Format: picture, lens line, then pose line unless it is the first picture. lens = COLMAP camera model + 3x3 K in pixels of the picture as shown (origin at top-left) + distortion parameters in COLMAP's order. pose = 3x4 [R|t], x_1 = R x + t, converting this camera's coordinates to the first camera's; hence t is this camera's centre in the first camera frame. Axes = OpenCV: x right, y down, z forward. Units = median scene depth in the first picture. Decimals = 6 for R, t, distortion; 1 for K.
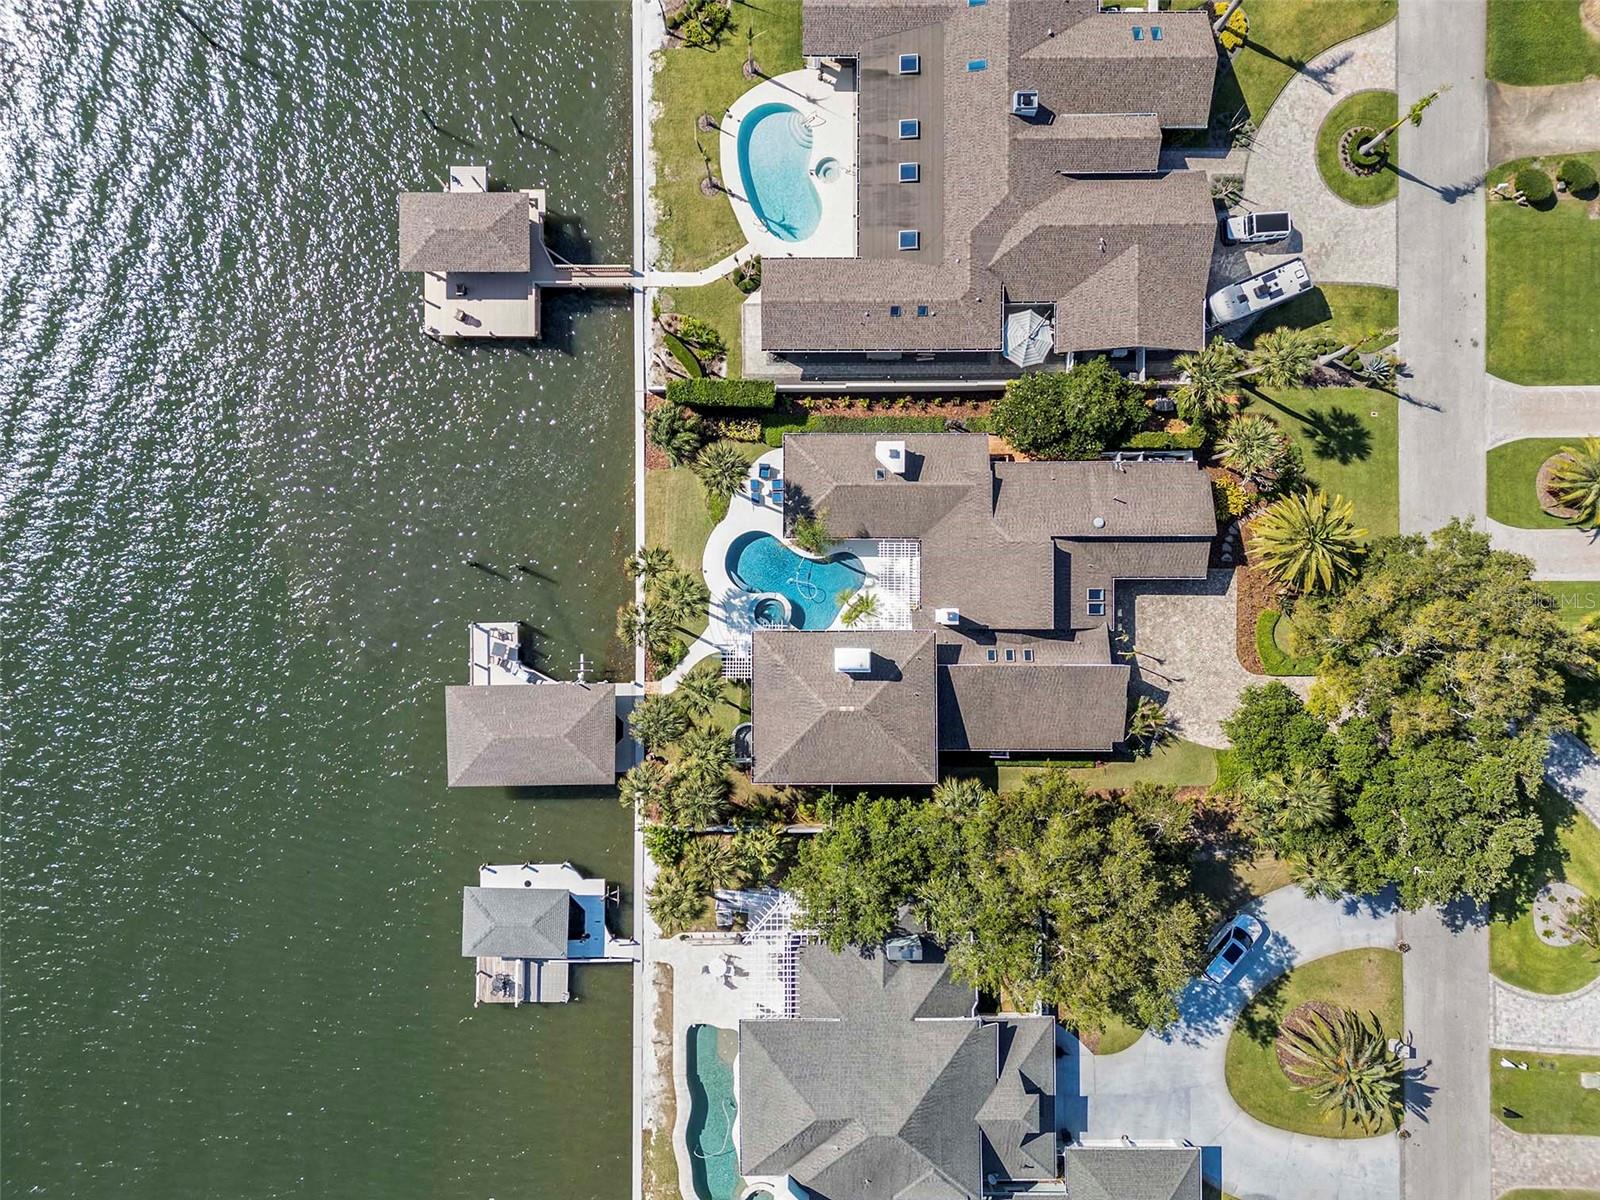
lens RADIAL K [[1111.8, 0, 793.4], [0, 1111.8, 599.4], [0, 0, 1]] dist [0.064097, -0.061194]
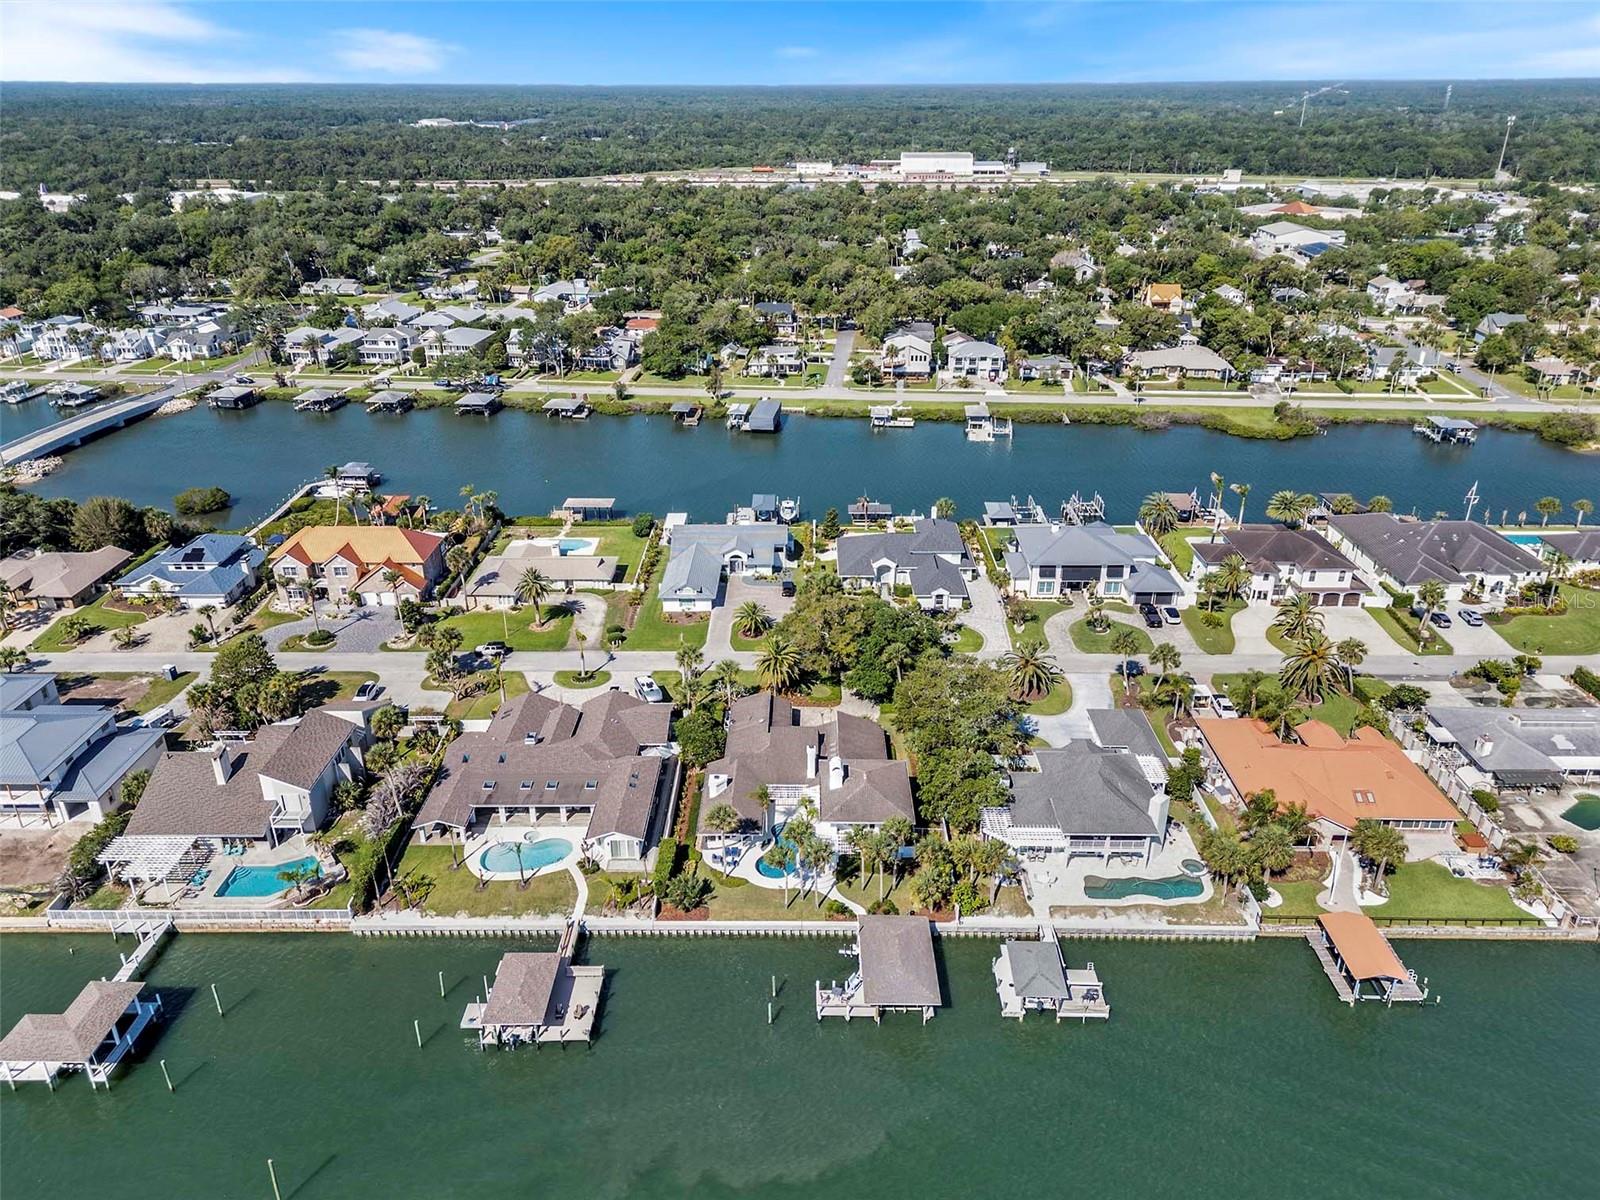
lens RADIAL K [[1111.8, 0, 793.4], [0, 1111.8, 599.4], [0, 0, 1]] dist [0.064097, -0.061194]
pose [[0.018015, -0.422143, 0.906350, -1.260216], [0.999832, 0.010641, -0.014917, 0.009041], [-0.003348, 0.906467, 0.422264, 0.021728]]
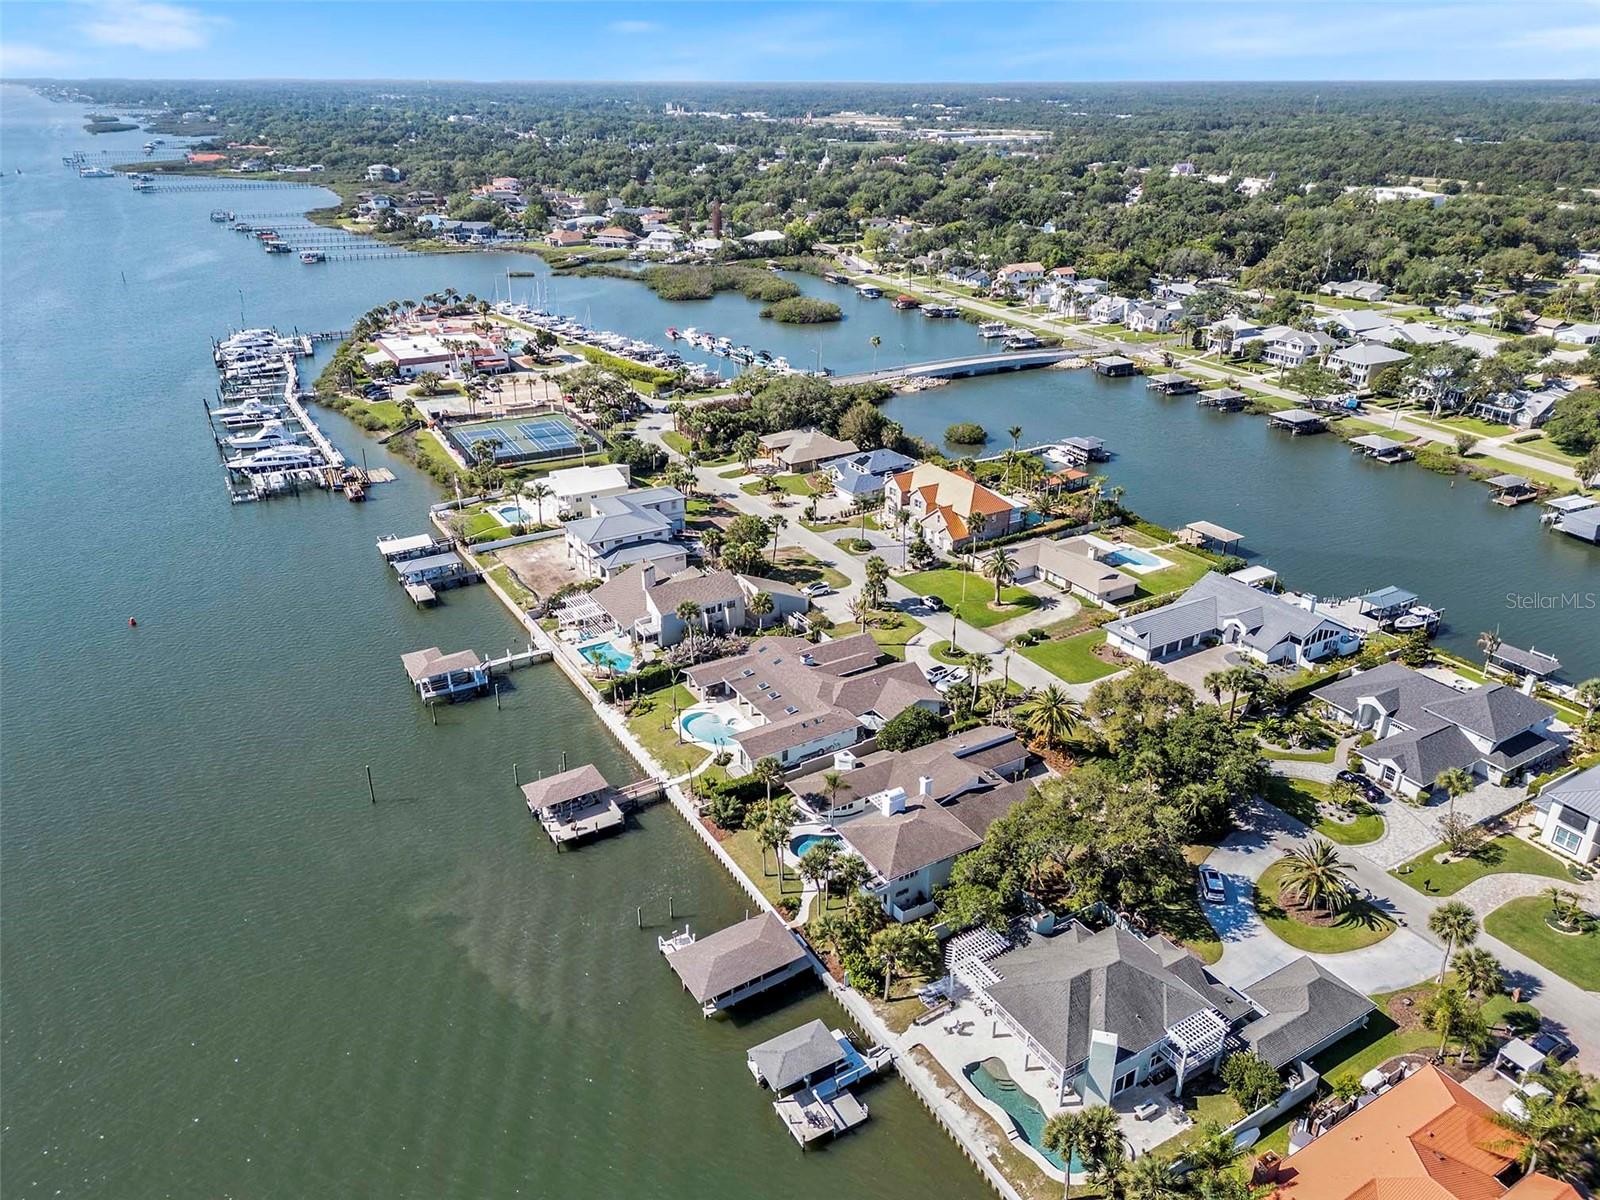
lens RADIAL K [[1093.9, 0, 760.3], [0, 1093.9, 596.7], [0, 0, 1]] dist [-0.002630, -0.001429]
pose [[0.871436, -0.219776, 0.438517, -0.686946], [0.490361, 0.368367, -0.789843, 1.014698], [0.012053, 0.903329, 0.428778, 0.020834]]
